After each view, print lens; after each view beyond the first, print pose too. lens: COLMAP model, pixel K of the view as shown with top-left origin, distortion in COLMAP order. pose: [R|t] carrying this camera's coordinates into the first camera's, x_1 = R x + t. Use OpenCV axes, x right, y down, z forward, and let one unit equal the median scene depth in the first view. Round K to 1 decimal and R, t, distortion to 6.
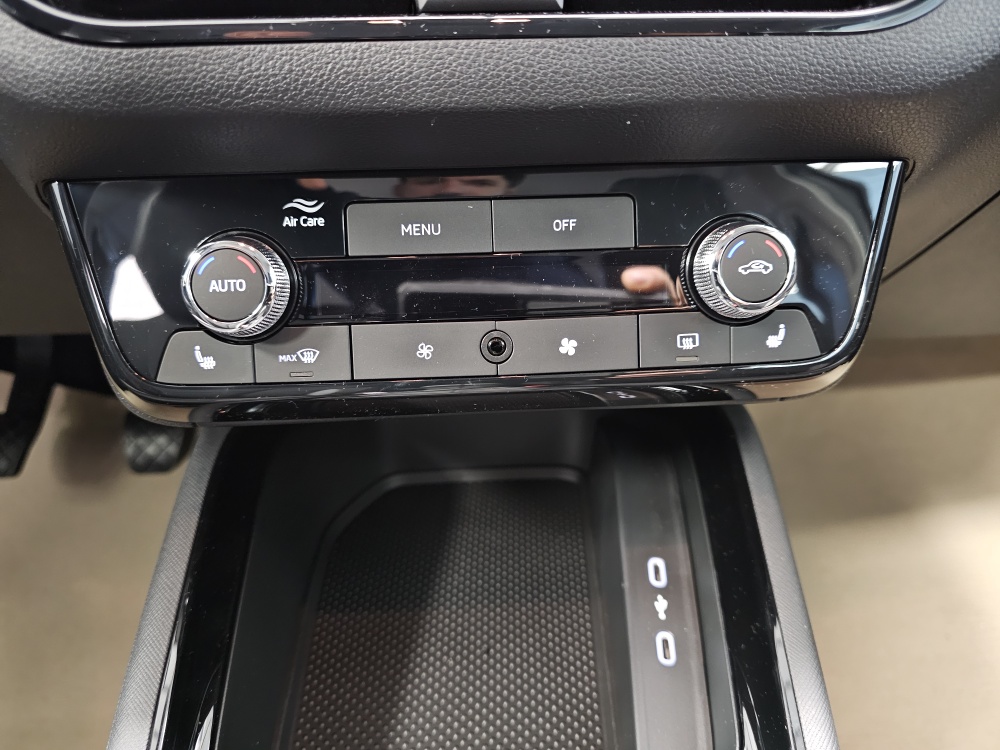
lens RADIAL K [[691.0, 0, 500.0], [0, 691.0, 375.0], [0, 0, 1]] dist [0.001402, -0.003307]
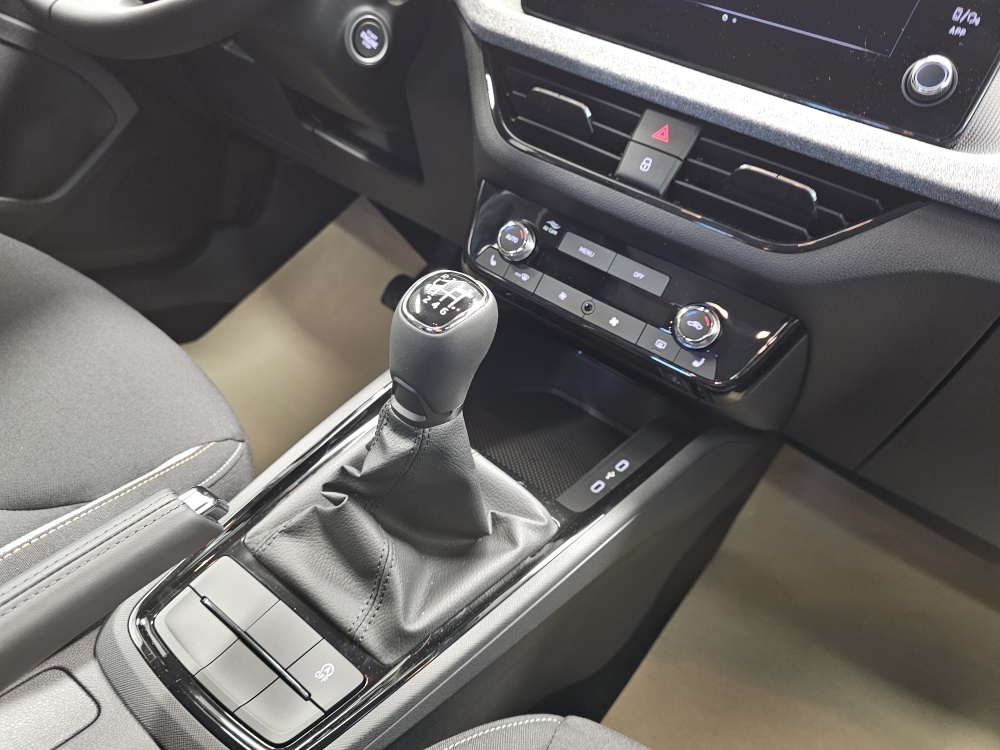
lens RADIAL K [[691.0, 0, 500.0], [0, 691.0, 375.0], [0, 0, 1]] dist [0.001402, -0.003307]
pose [[0.762420, 0.484258, -0.429197, 0.911796], [-0.515572, 0.855426, 0.049312, 0.200815], [0.391026, 0.183685, 0.901864, -1.249510]]
